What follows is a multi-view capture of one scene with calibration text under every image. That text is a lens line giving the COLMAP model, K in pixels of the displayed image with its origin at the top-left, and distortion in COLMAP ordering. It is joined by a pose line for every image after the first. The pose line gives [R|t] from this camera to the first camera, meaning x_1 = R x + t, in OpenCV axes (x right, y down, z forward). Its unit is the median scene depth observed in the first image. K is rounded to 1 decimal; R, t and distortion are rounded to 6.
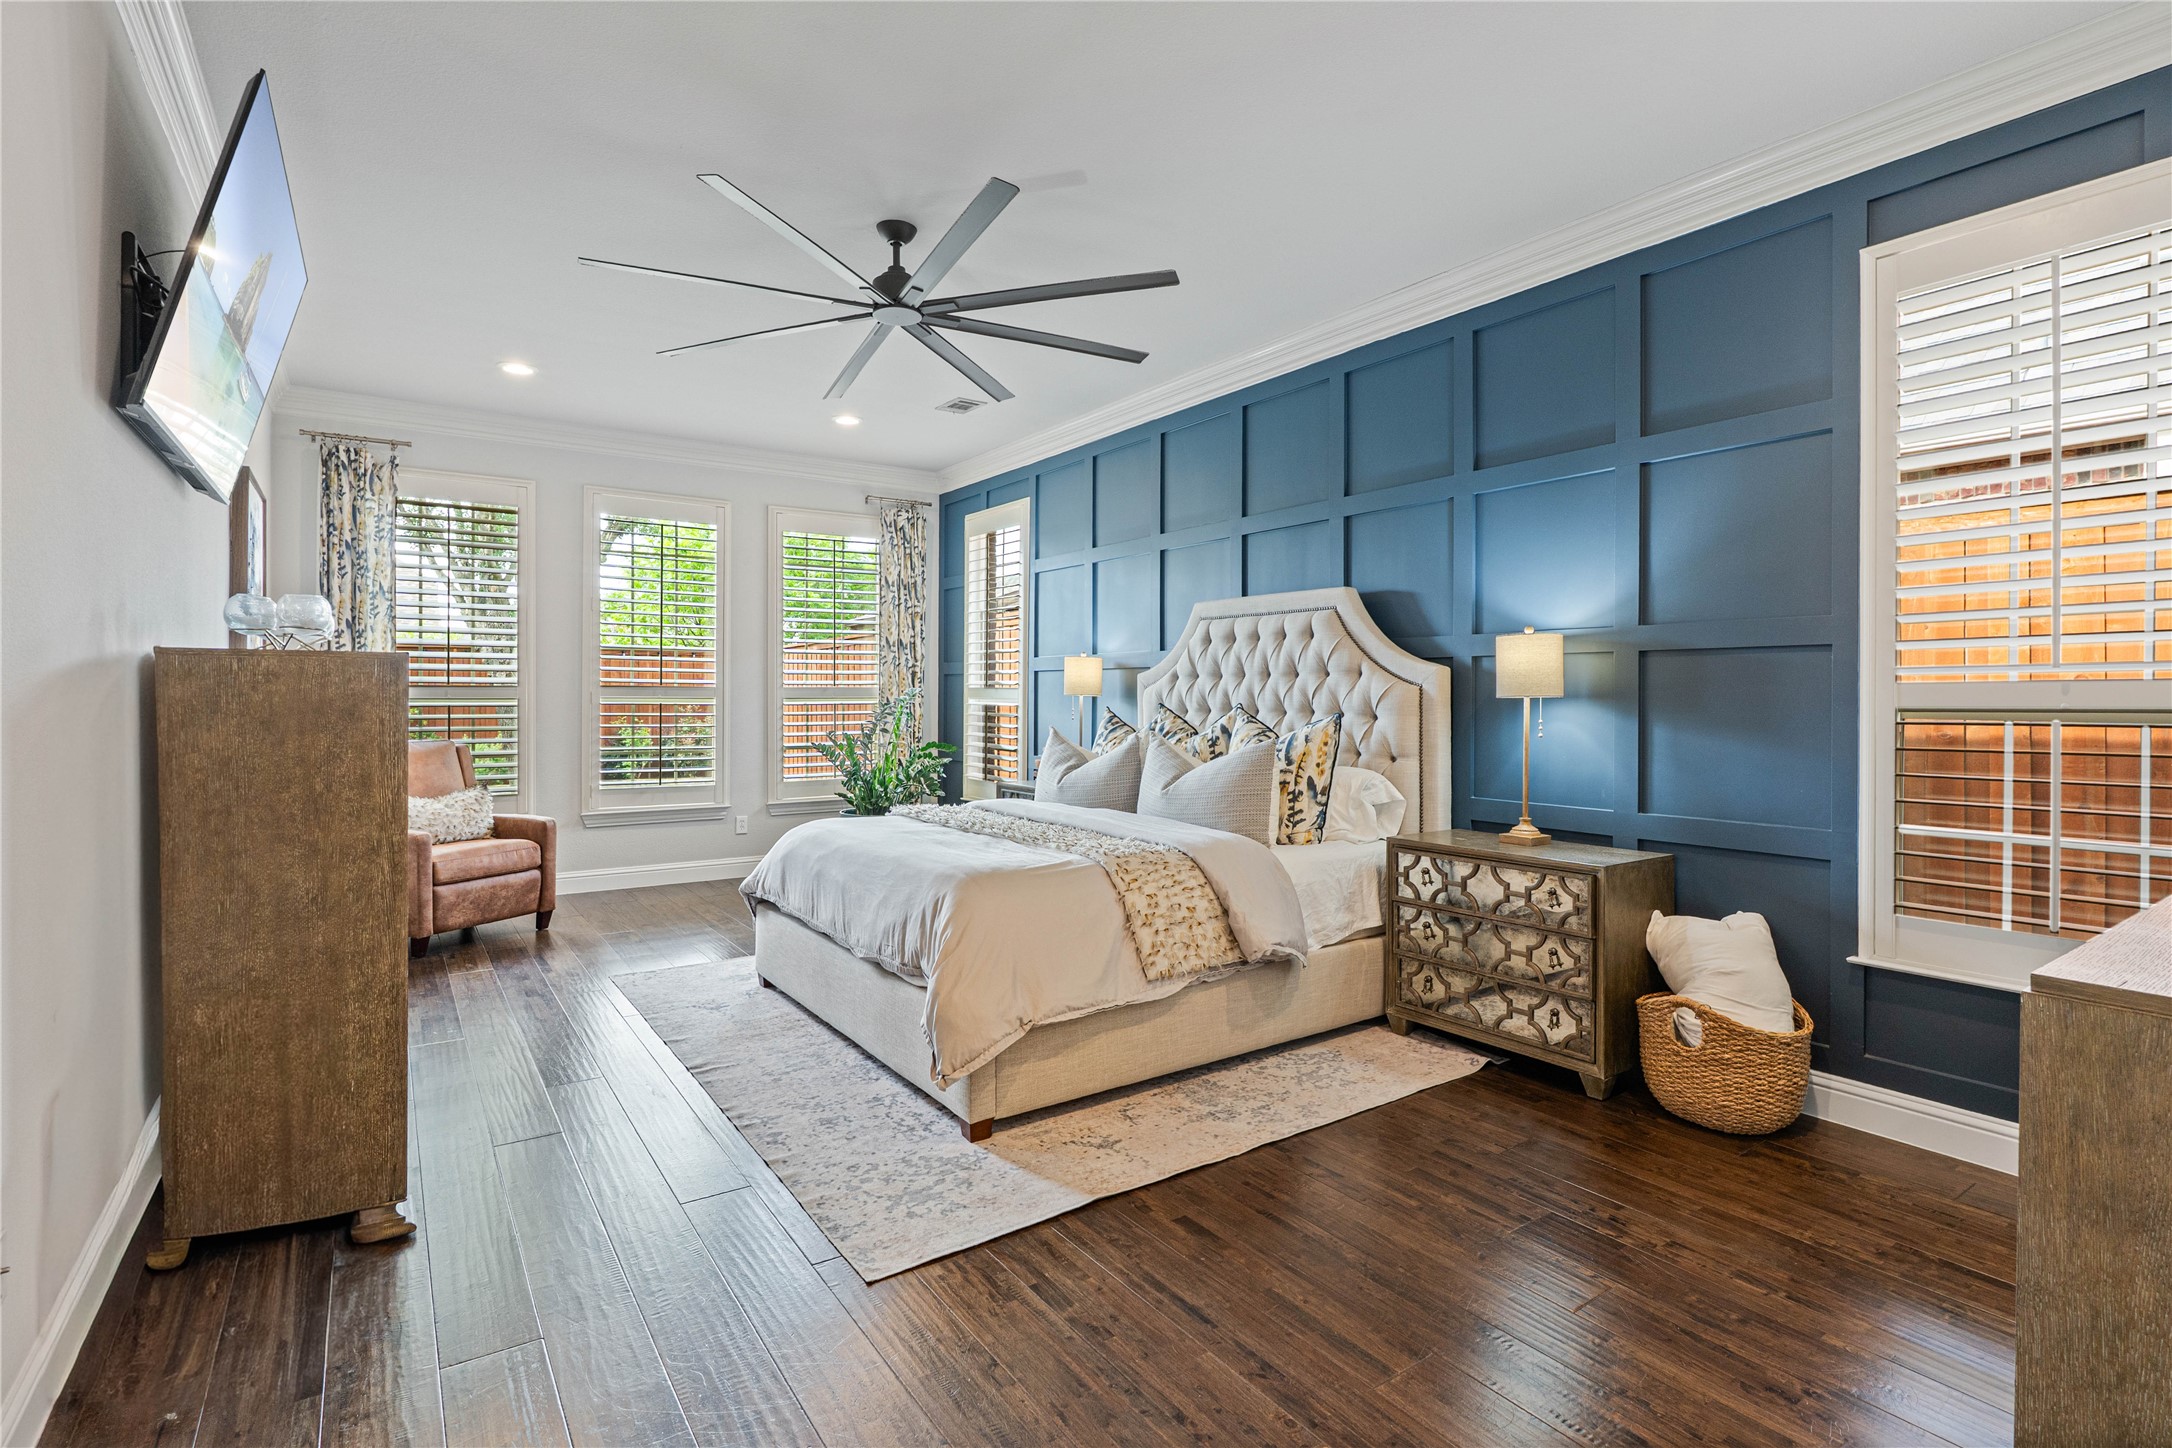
lens RADIAL K [[1017.2, 0, 1094.5], [0, 1017.2, 702.9], [0, 0, 1]] dist [-0.010400, 0.000099]
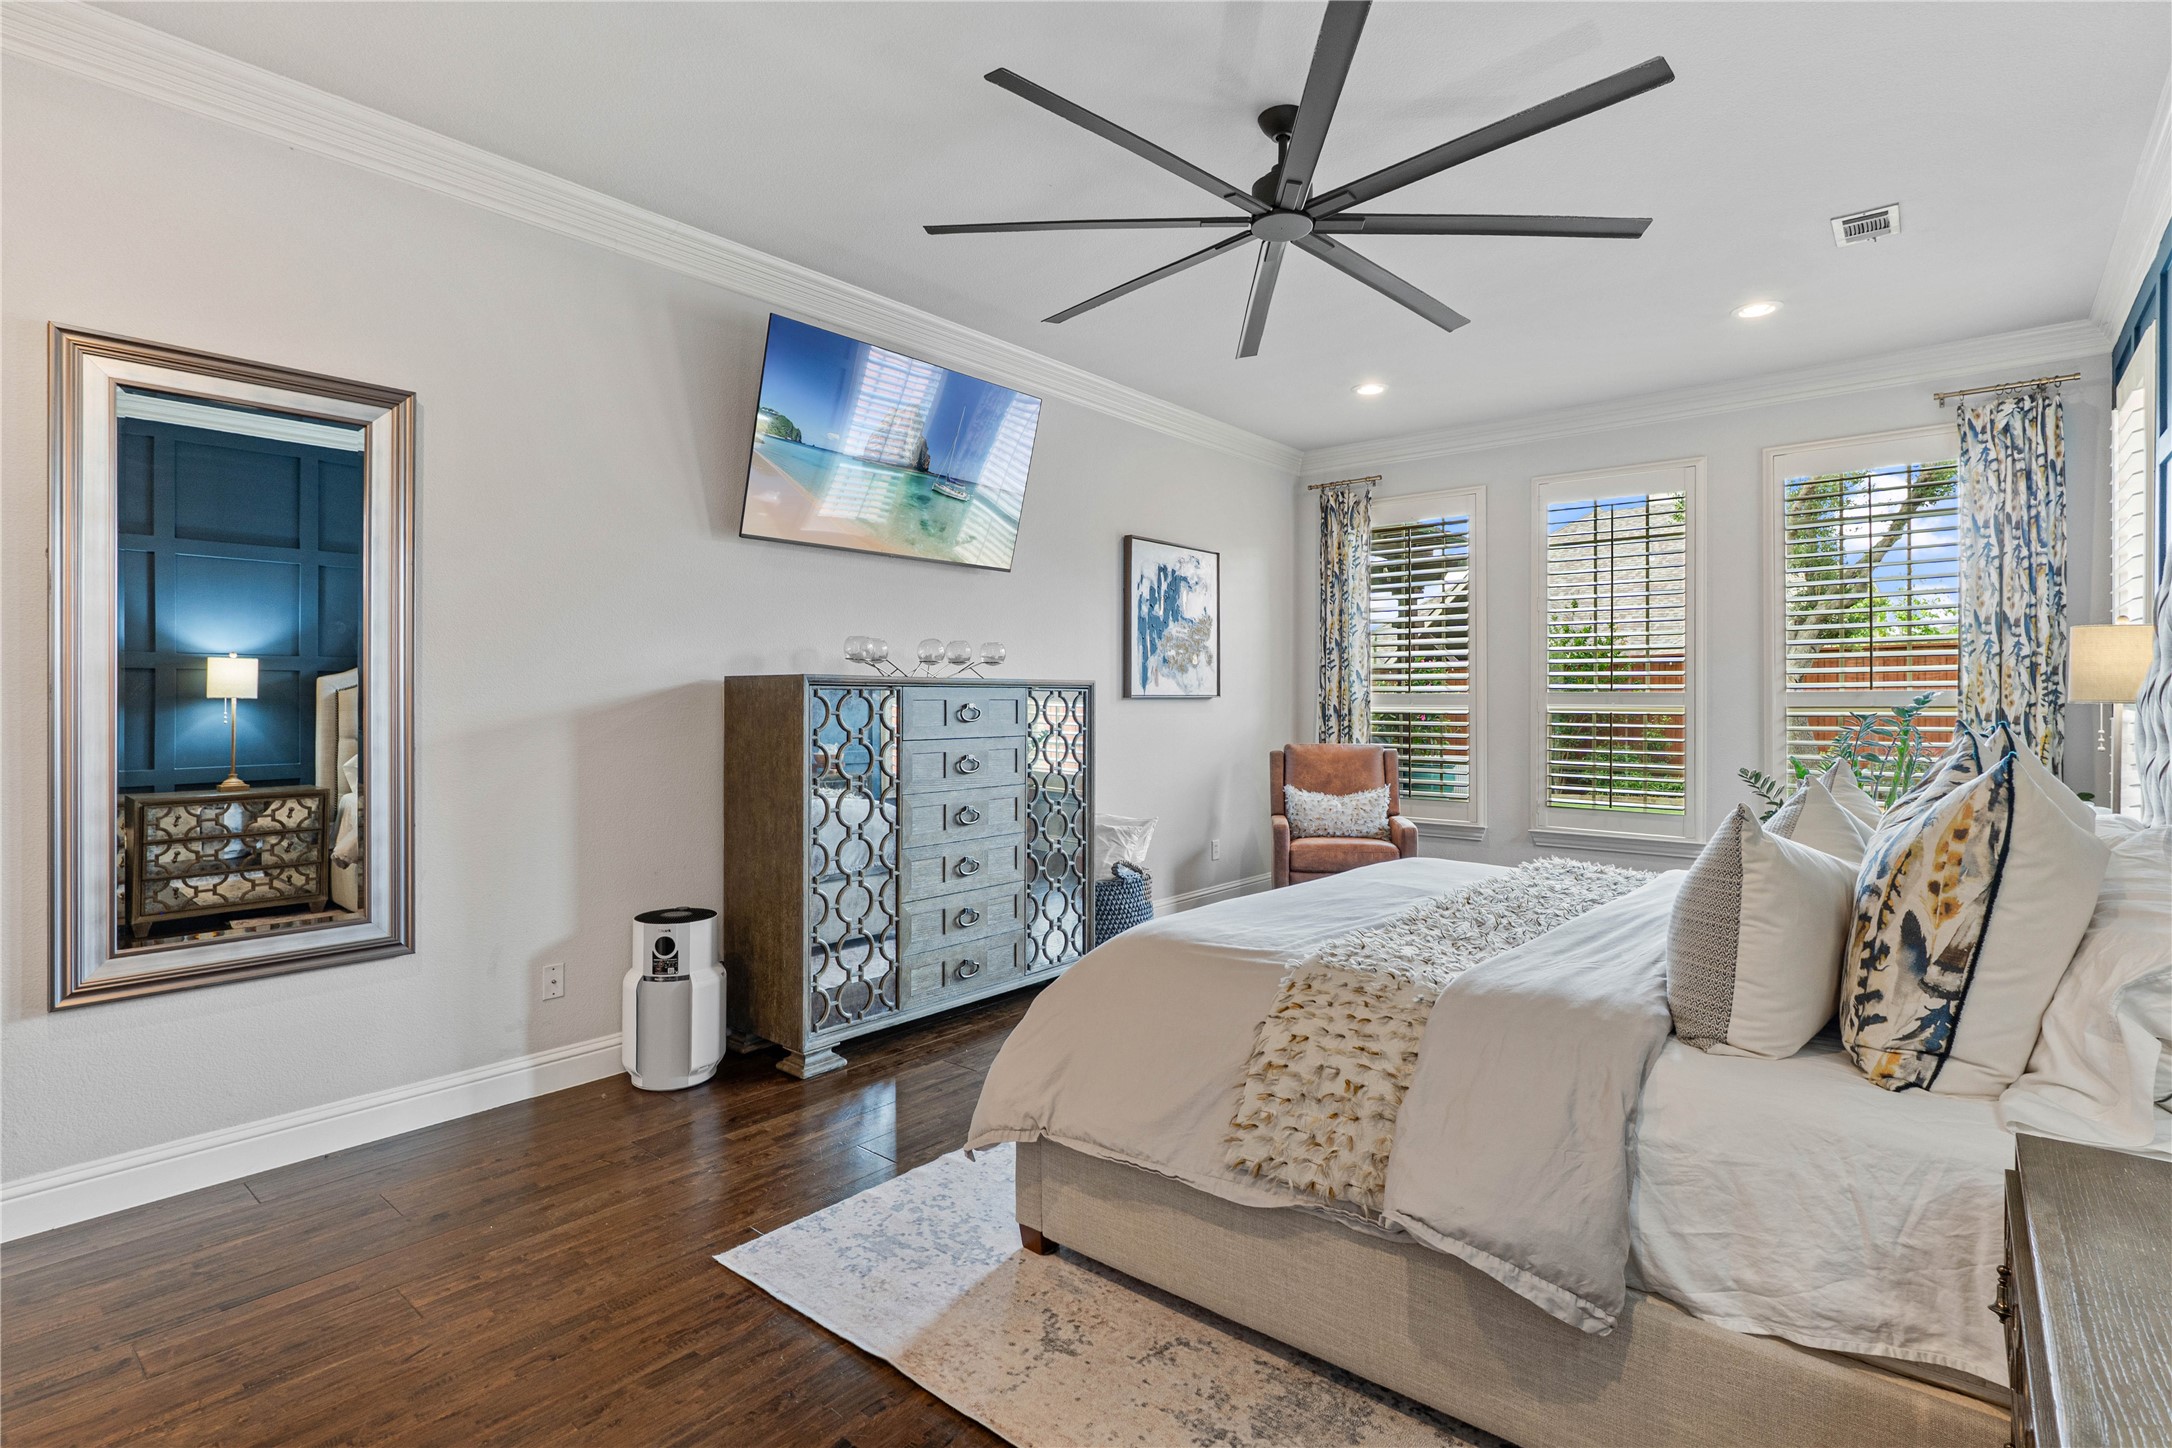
lens RADIAL K [[1017.2, 0, 1094.5], [0, 1017.2, 702.9], [0, 0, 1]] dist [-0.010400, 0.000099]
pose [[0.275819, -0.000272, -0.961210, 0.496687], [-0.006164, 0.999979, -0.002051, -0.004966], [0.961190, 0.006491, 0.275812, 0.595108]]
